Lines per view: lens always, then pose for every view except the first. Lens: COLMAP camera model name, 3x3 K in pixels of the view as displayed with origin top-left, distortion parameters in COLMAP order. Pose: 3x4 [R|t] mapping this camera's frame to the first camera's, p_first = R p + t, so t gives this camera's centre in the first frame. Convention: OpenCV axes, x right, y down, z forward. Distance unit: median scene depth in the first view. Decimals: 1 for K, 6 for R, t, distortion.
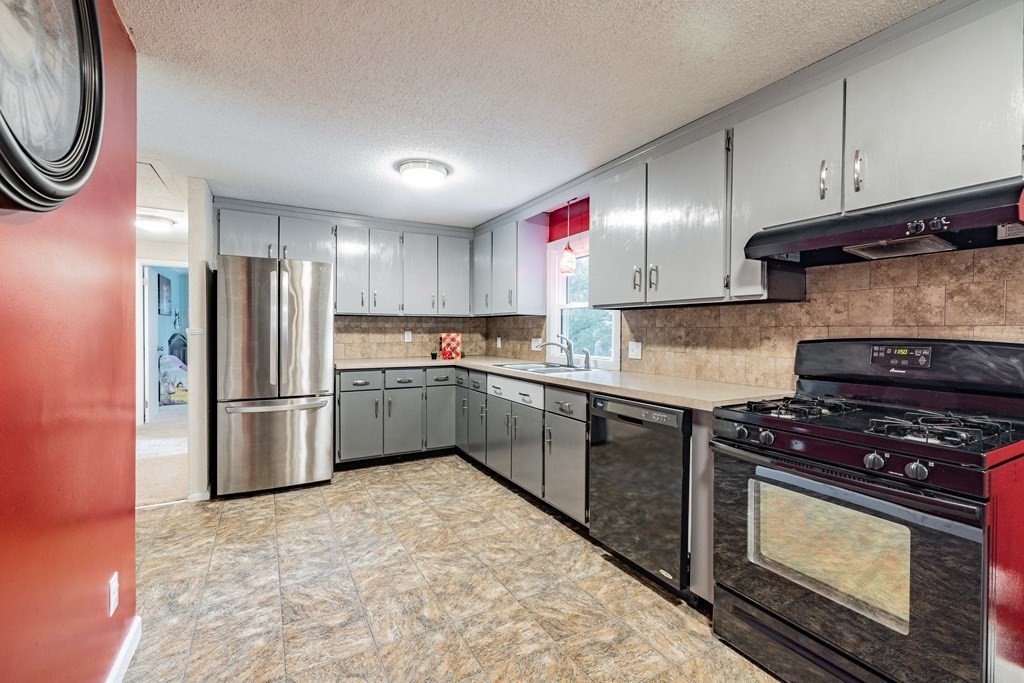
lens RADIAL K [[440.0, 0, 516.5], [0, 440.0, 338.4], [0, 0, 1]] dist [-0.000745, 0.000663]
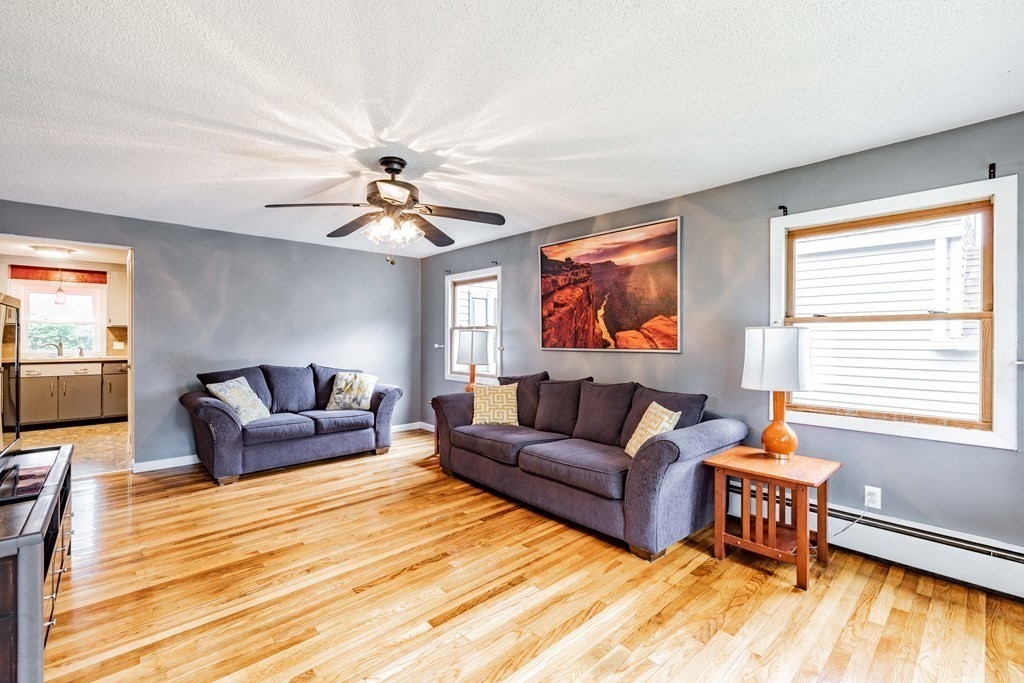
lens RADIAL K [[440.0, 0, 505.7], [0, 440.0, 341.6], [0, 0, 1]] dist [-0.000745, 0.000663]
pose [[-0.216481, -0.014016, 0.976186, -2.472878], [0.010423, 0.999807, 0.016667, -0.009891], [-0.976231, 0.013783, -0.216293, -0.450857]]
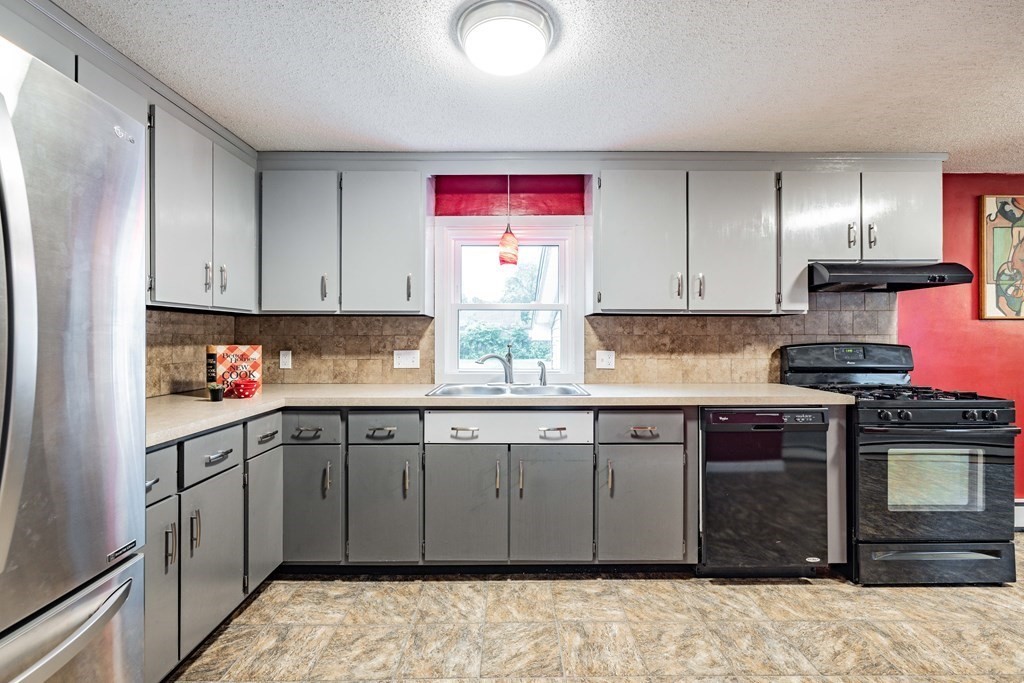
lens RADIAL K [[440.0, 0, 515.1], [0, 440.0, 339.2], [0, 0, 1]] dist [-0.000745, 0.000663]
pose [[0.493989, -0.004394, 0.869457, -0.678065], [0.018176, 0.999821, -0.005274, -0.015627], [-0.869278, 0.018408, 0.493980, 0.755783]]
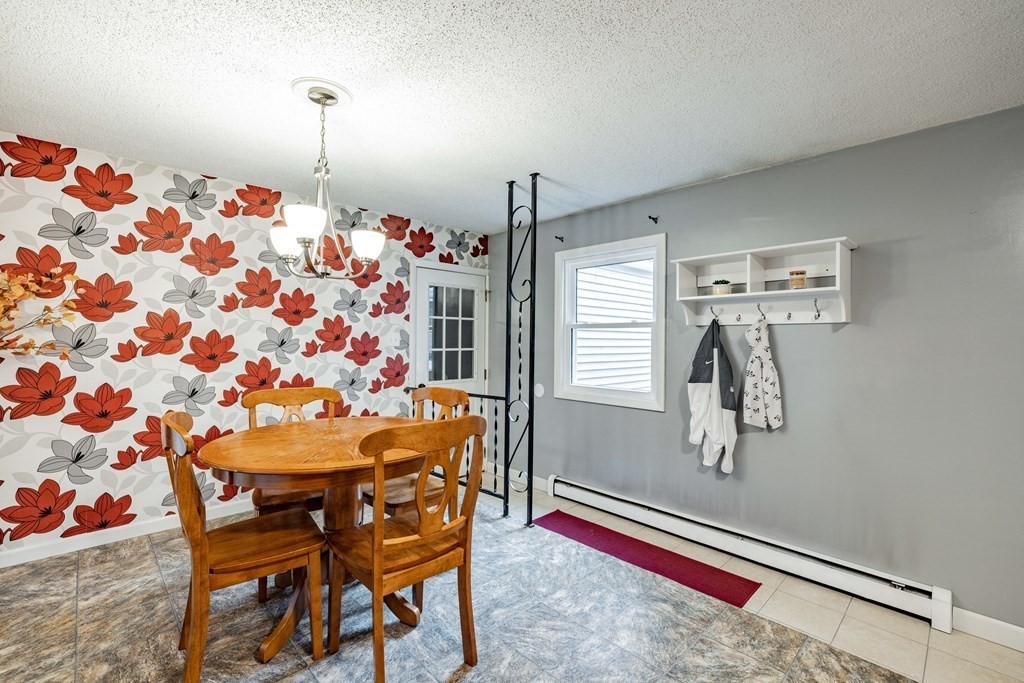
lens RADIAL K [[447.5, 0, 513.6], [0, 447.5, 341.6], [0, 0, 1]] dist [0.003236, 0.000468]
pose [[-0.969027, -0.013616, -0.246581, 0.067319], [-0.015985, 0.999843, 0.007608, -0.017518], [0.246439, 0.011314, -0.969092, 1.681503]]
